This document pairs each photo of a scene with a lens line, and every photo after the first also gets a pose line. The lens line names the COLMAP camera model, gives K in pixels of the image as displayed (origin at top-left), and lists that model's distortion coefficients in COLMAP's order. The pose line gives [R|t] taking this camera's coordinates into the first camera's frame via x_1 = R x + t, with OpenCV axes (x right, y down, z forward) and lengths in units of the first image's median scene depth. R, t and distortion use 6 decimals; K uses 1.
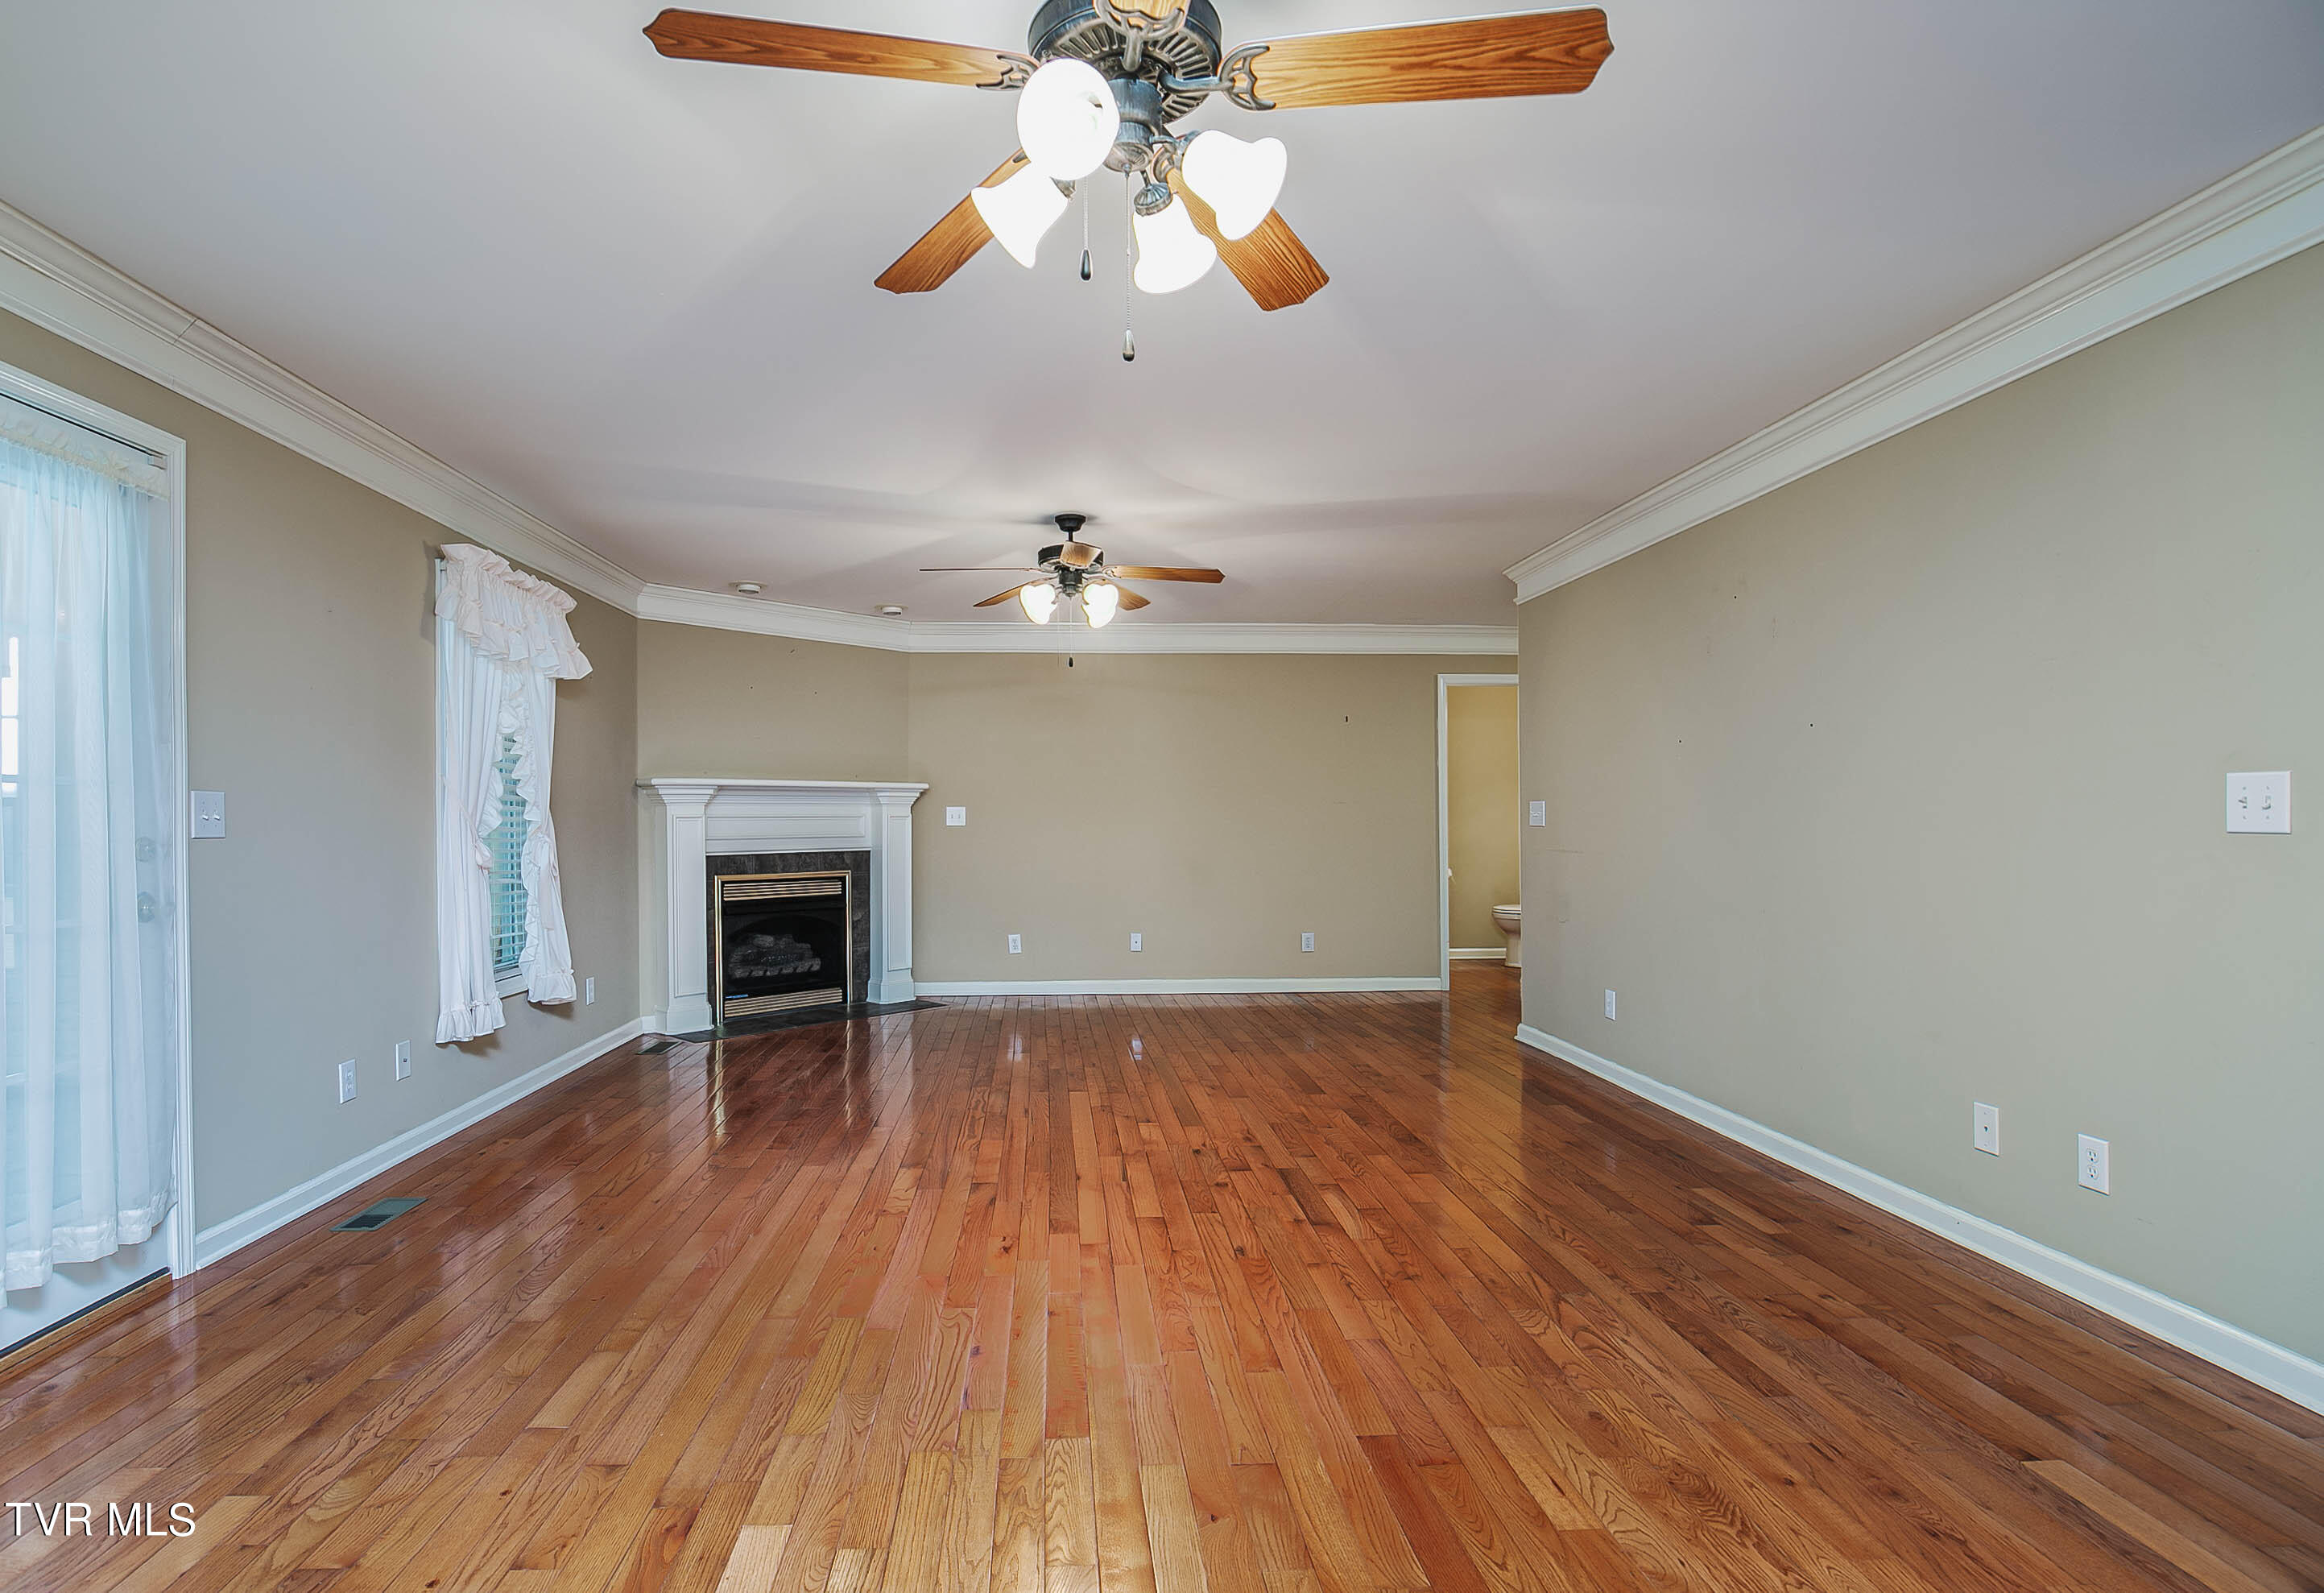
lens RADIAL K [[1109.3, 0, 1161.0], [0, 1109.3, 812.2], [0, 0, 1]] dist [0.000092, -0.000004]
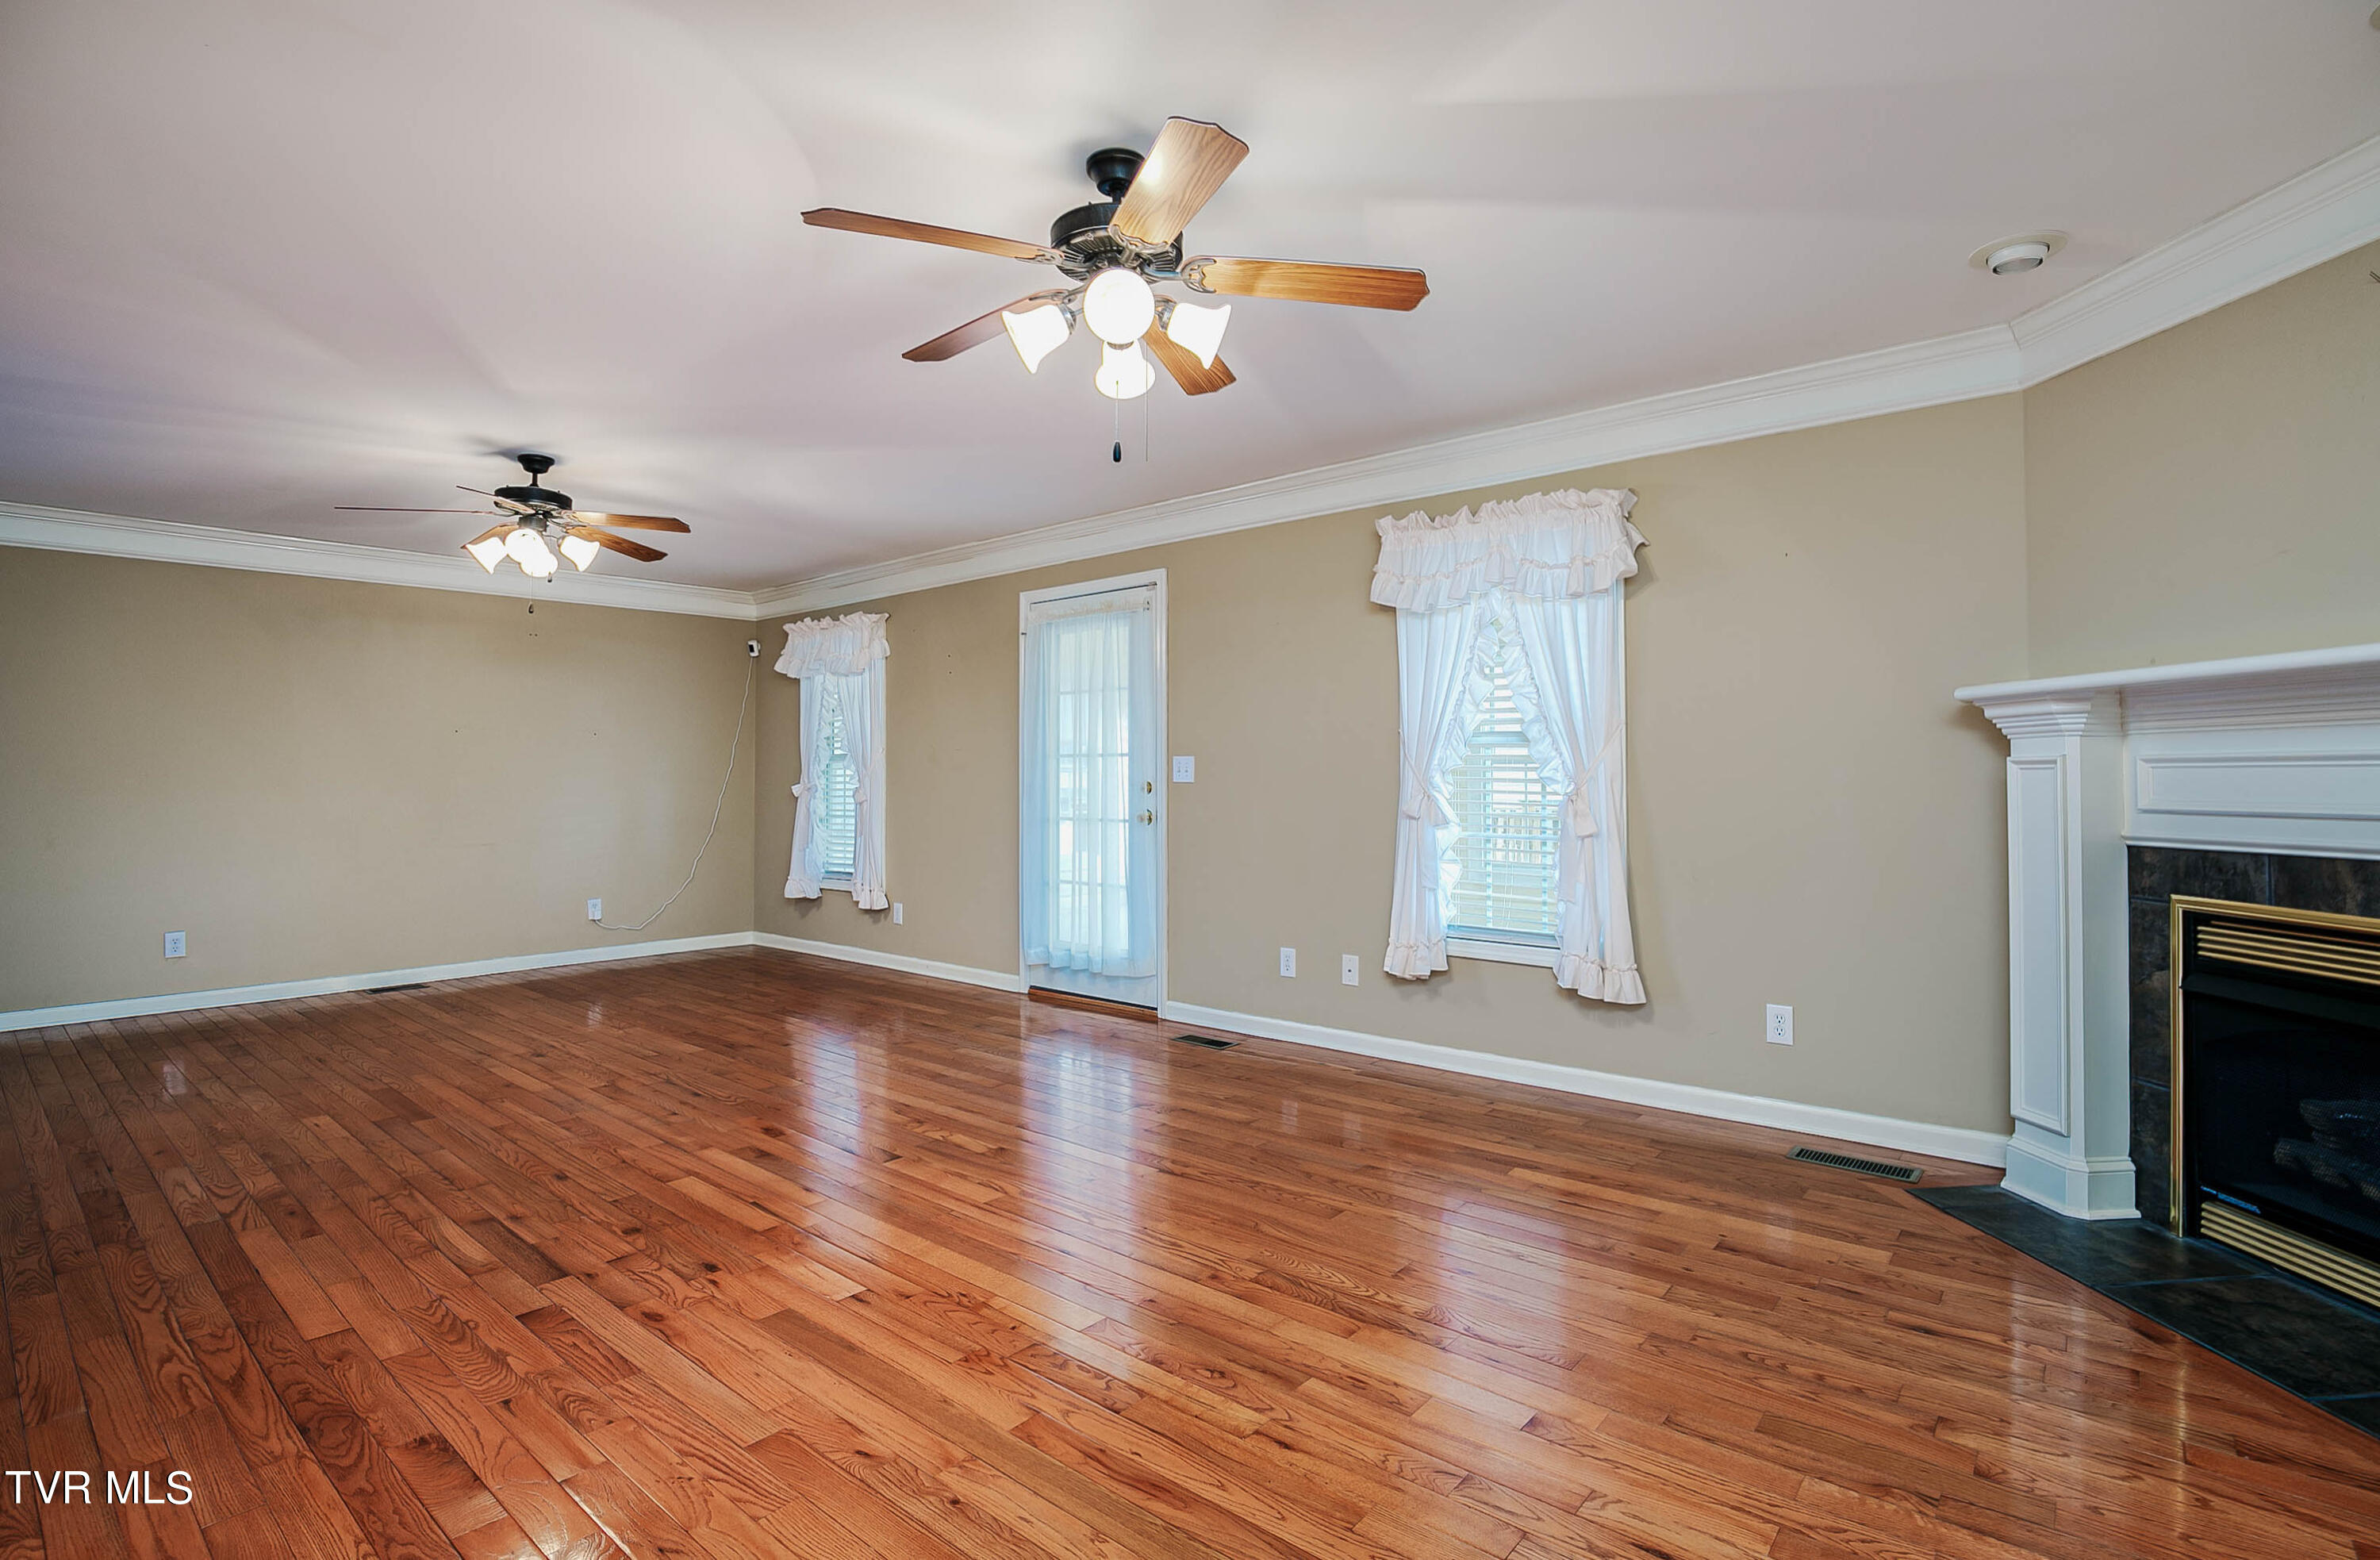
lens RADIAL K [[1229.1, 0, 1186.9], [0, 1229.1, 776.4], [0, 0, 1]] dist [-0.005686, -0.000984]
pose [[-0.745781, 0.007977, -0.666143, 0.327089], [0.013874, 0.999897, -0.003560, 0.013900], [0.666047, -0.011897, -0.745815, 1.836240]]
